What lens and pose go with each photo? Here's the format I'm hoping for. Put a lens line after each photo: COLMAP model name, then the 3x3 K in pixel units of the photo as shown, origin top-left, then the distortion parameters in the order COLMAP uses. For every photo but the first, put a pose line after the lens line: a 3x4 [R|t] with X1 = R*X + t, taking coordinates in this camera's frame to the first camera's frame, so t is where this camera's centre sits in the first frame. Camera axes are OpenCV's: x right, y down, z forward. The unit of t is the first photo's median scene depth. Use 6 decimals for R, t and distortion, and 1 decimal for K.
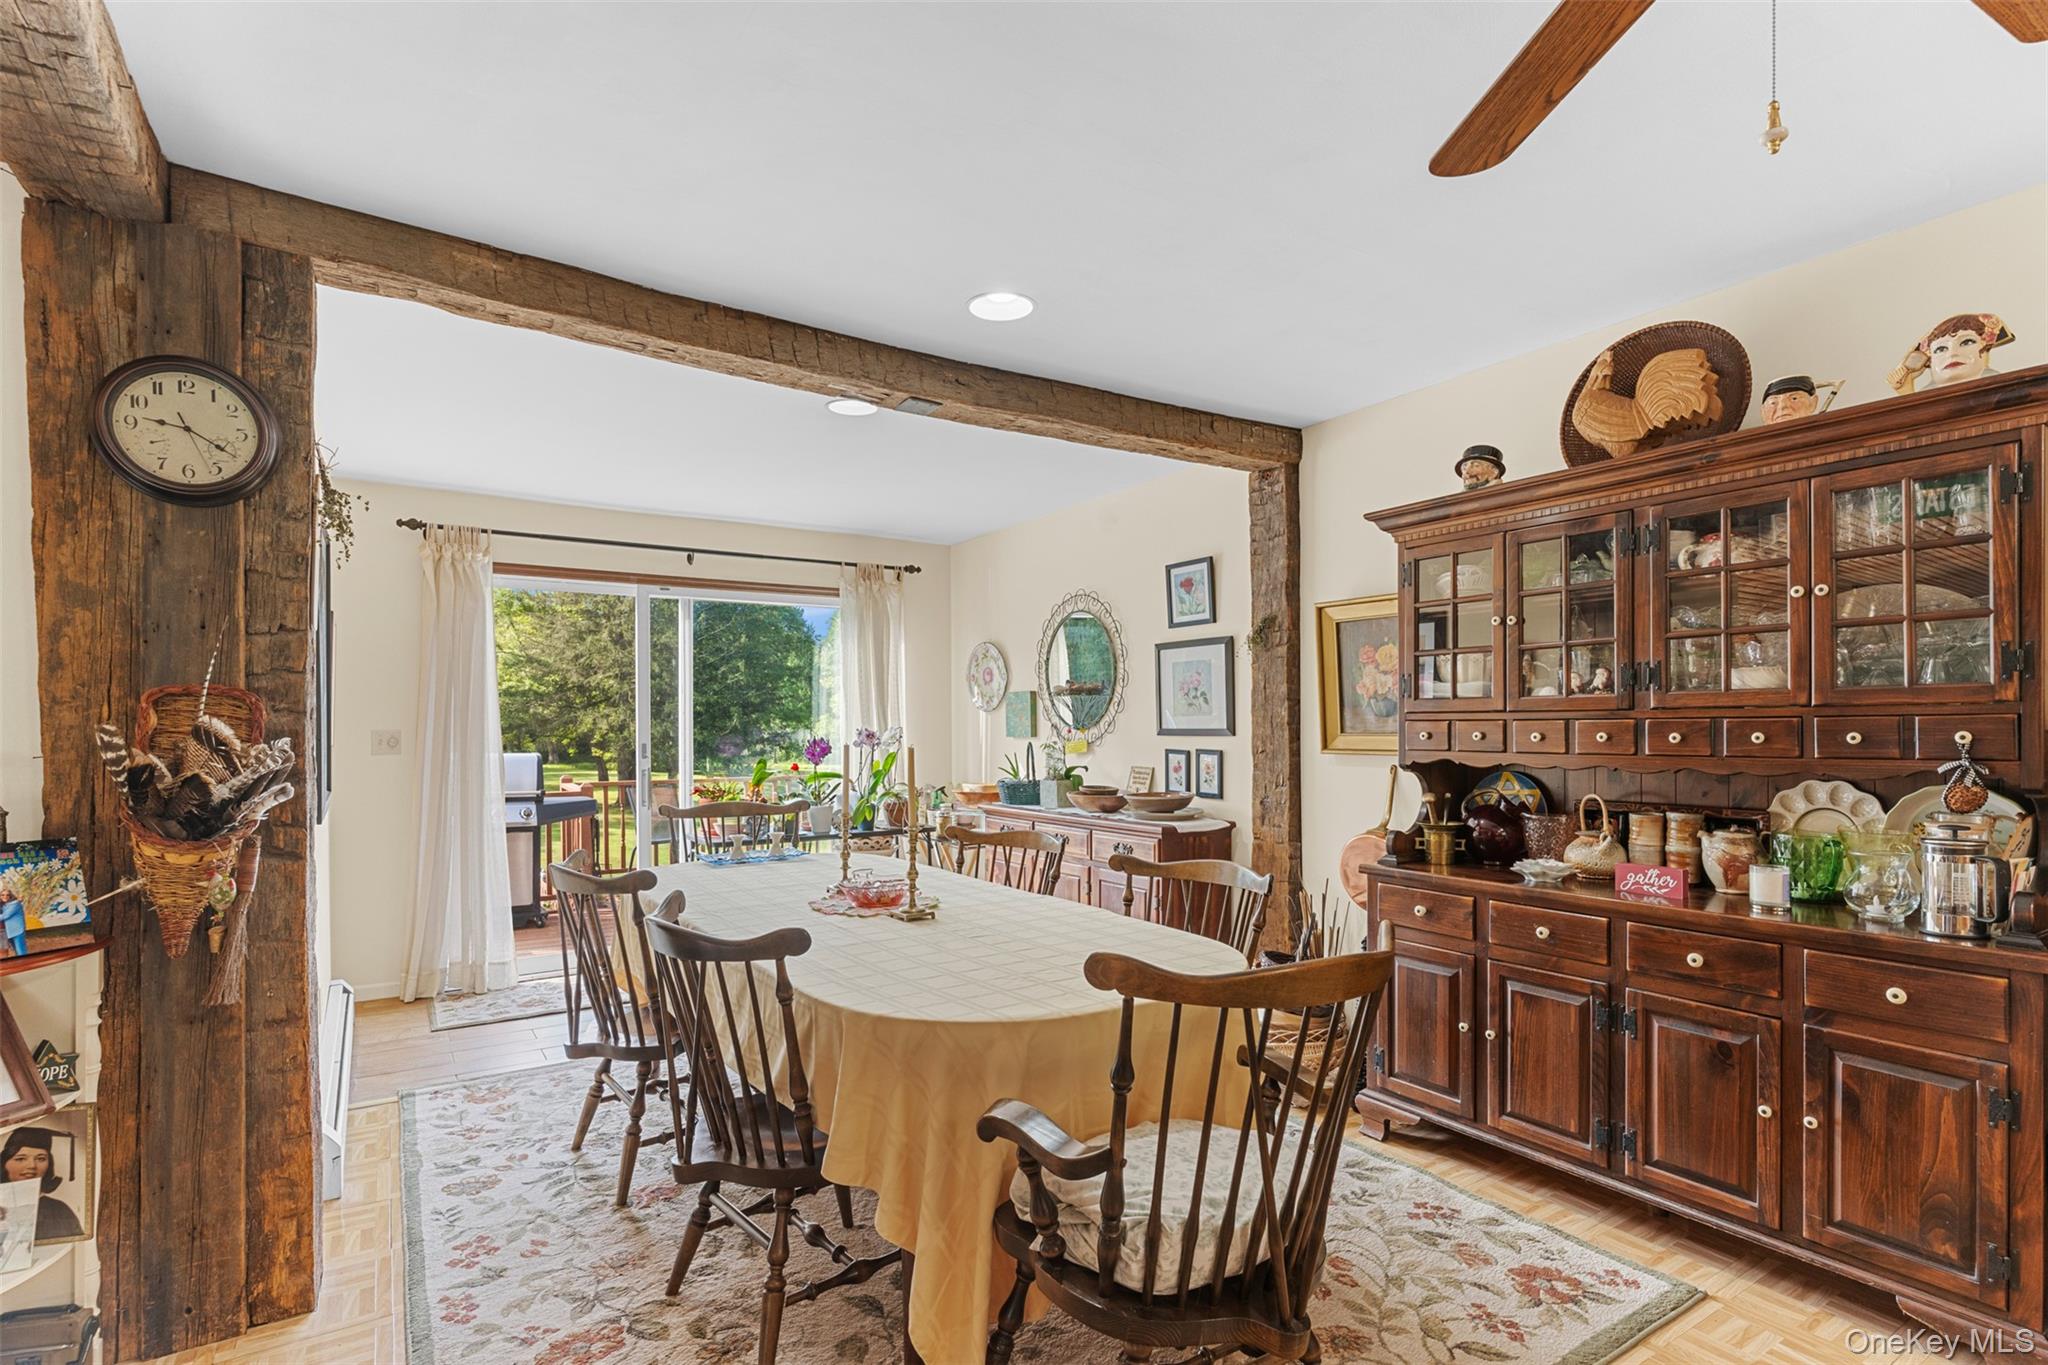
lens RADIAL K [[993.7, 0, 1028.6], [0, 993.7, 730.3], [0, 0, 1]] dist [0.006042, 0.000086]
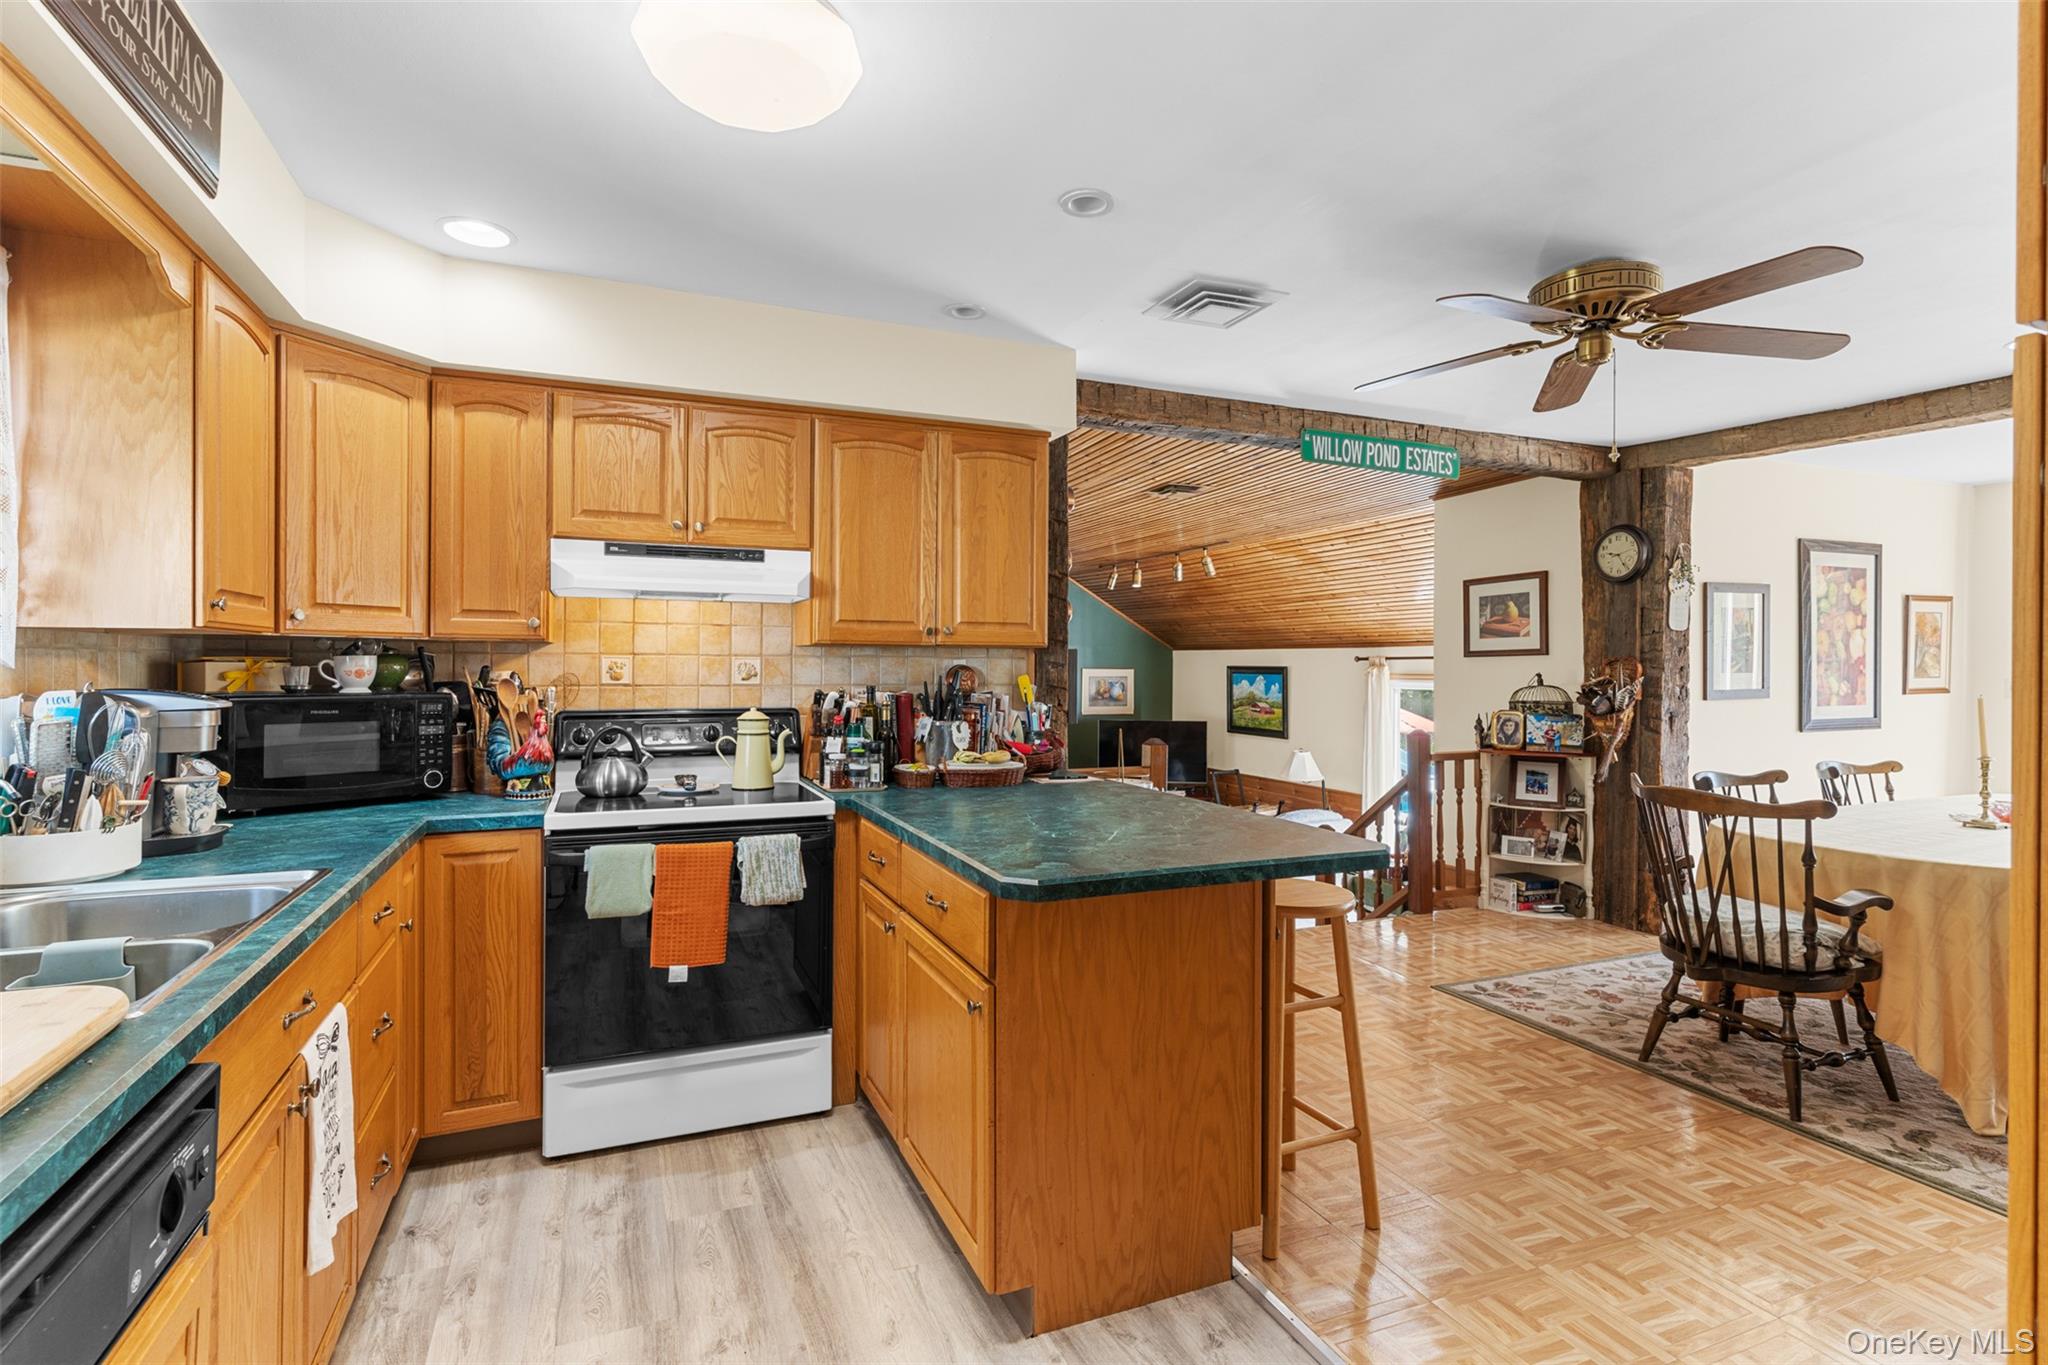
lens RADIAL K [[993.7, 0, 1016.0], [0, 993.7, 661.9], [0, 0, 1]] dist [0.006042, 0.000086]
pose [[-0.183533, 0.000670, -0.983013, 1.658616], [-0.011801, 0.999926, 0.002885, -0.021137], [0.982943, 0.012130, -0.183512, -0.014805]]
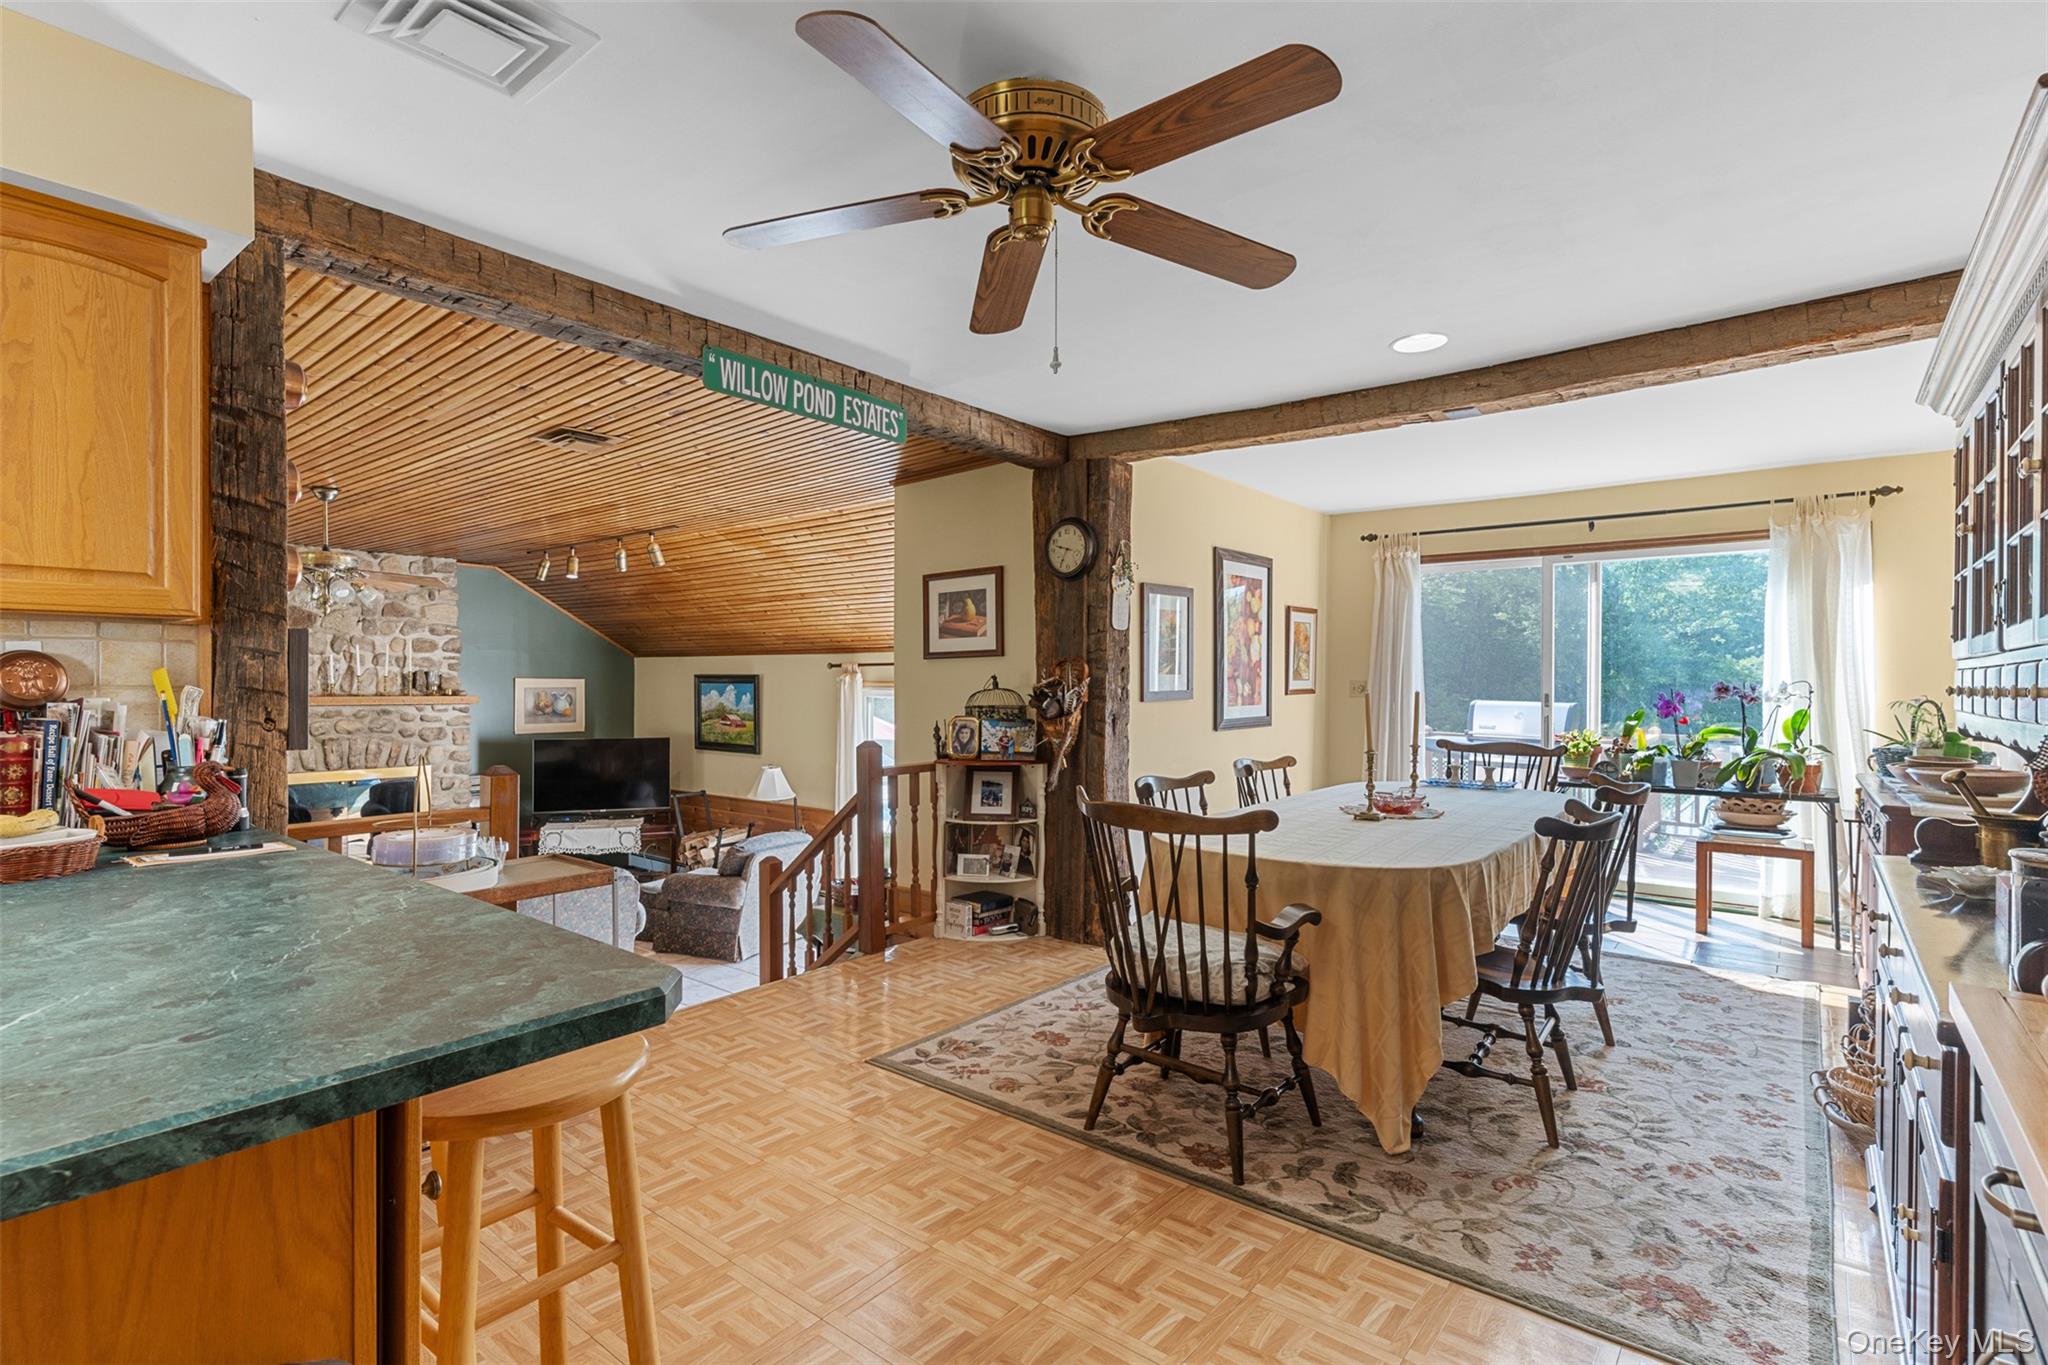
lens RADIAL K [[993.7, 0, 1017.7], [0, 993.7, 683.2], [0, 0, 1]] dist [0.006042, 0.000086]
pose [[0.300474, 0.007952, -0.953757, 1.202170], [-0.010927, 0.999928, 0.004894, 0.004025], [0.953727, 0.008951, 0.300540, 0.166601]]
